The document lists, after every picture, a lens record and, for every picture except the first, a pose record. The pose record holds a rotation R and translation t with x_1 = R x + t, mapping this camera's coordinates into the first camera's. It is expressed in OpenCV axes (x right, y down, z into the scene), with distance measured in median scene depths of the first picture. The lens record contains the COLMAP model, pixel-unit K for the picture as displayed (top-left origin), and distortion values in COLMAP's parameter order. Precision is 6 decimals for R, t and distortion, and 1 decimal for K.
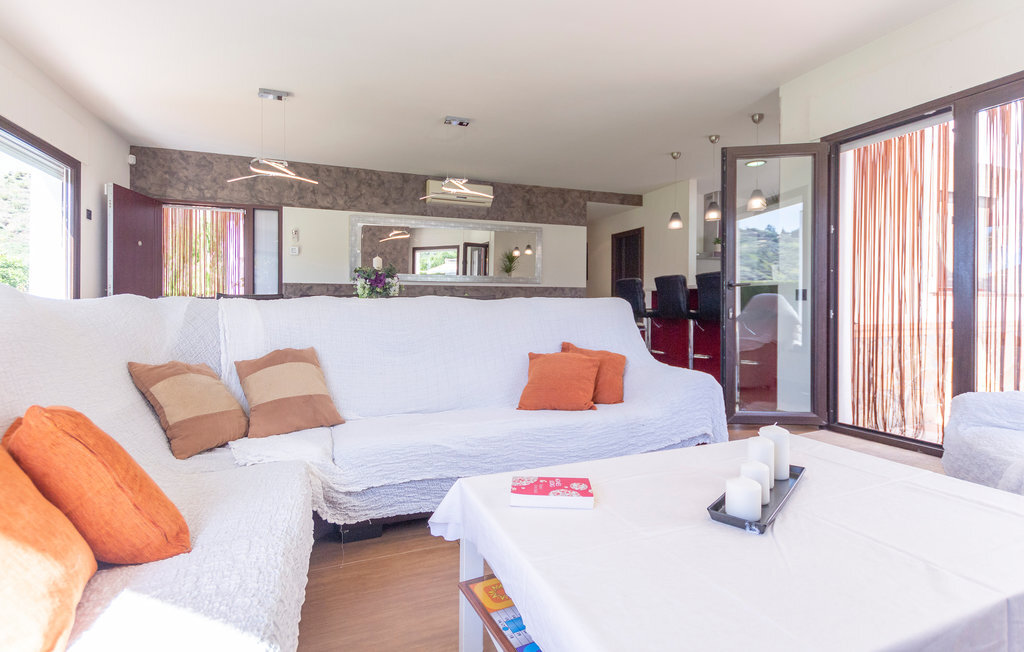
lens RADIAL K [[469.8, 0, 512.0], [0, 469.8, 326.0], [0, 0, 1]] dist [-0.001553, -0.000600]
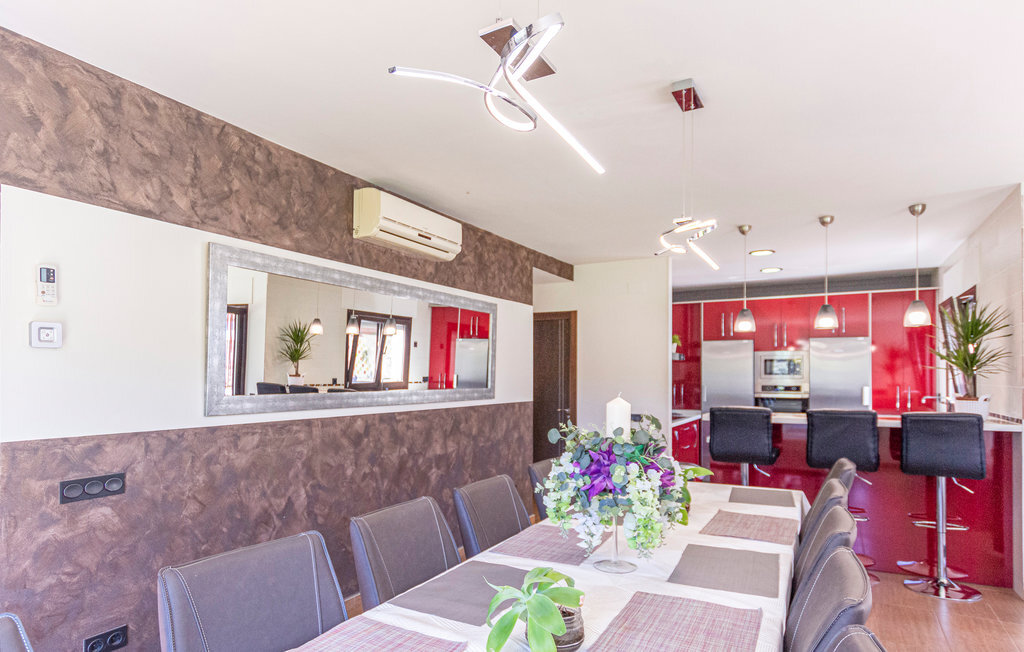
lens RADIAL K [[599.2, 0, 512.1], [0, 599.2, 382.9], [0, 0, 1]] dist [-0.000770, 0.000341]
pose [[0.748181, -0.006736, 0.663460, -0.442749], [0.025879, 0.999484, -0.019036, -0.102325], [-0.662990, 0.031412, 0.747969, 0.457120]]
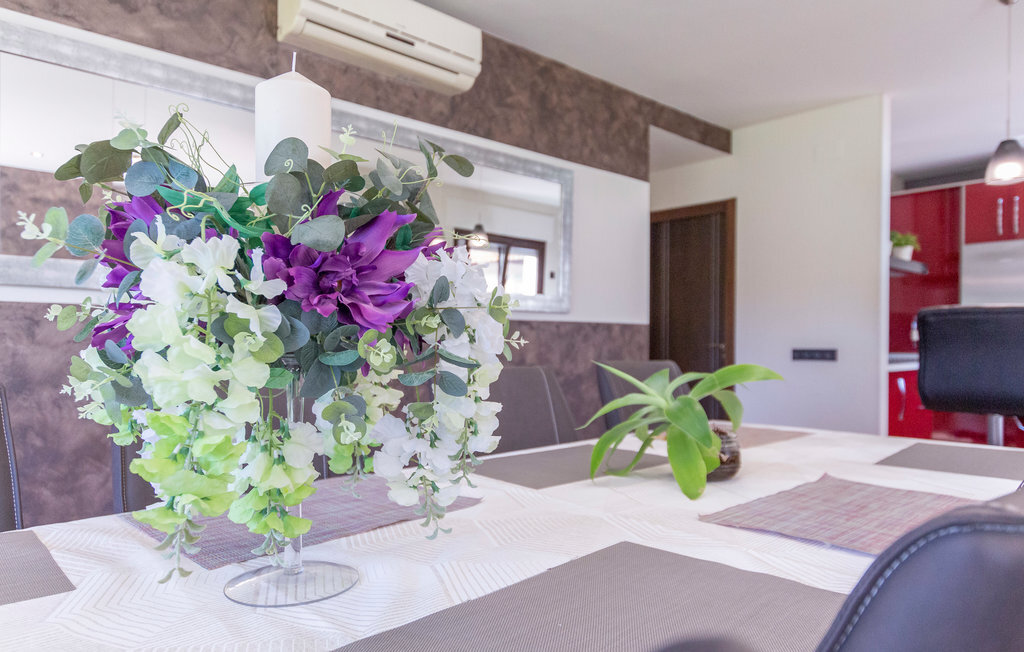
lens RADIAL K [[662.8, 0, 532.9], [0, 662.8, 359.3], [0, 0, 1]] dist [0.005021, 0.004732]
pose [[0.920063, -0.008685, 0.391674, -0.196003], [0.017162, 0.999688, -0.018146, -0.045811], [-0.391394, 0.023417, 0.919925, 0.537951]]
